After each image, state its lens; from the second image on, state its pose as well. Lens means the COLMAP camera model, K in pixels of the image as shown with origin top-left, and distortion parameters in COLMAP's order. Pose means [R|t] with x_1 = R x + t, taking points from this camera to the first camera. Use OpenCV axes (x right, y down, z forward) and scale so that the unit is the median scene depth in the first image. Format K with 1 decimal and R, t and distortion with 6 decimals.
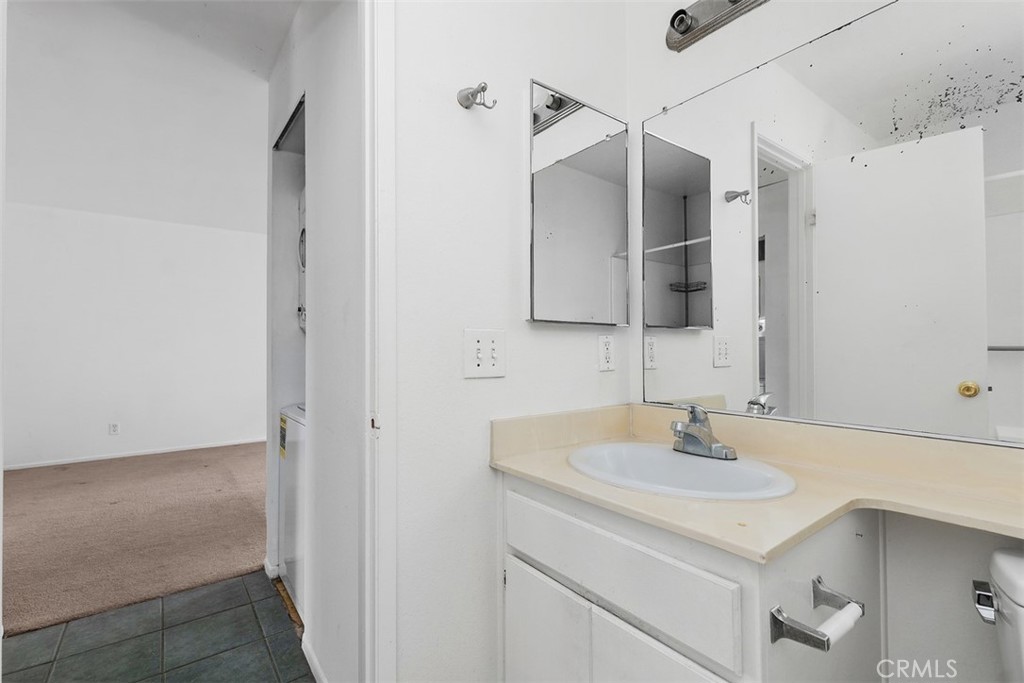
lens RADIAL K [[463.2, 0, 510.4], [0, 463.2, 339.2], [0, 0, 1]] dist [0.012595, -0.001239]
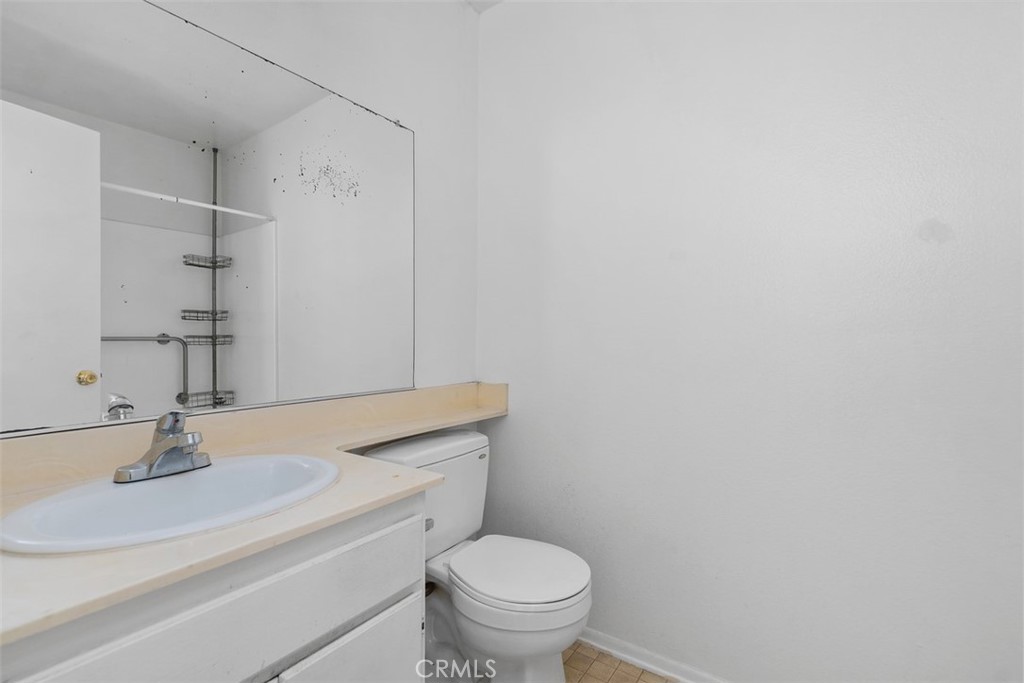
lens RADIAL K [[465.2, 0, 509.3], [0, 465.2, 345.1], [0, 0, 1]] dist [0.012926, -0.007329]
pose [[-0.315839, -0.007076, 0.948787, -0.562344], [-0.024039, 0.999711, -0.000547, 0.020862], [-0.948508, -0.022980, -0.315917, 0.768307]]
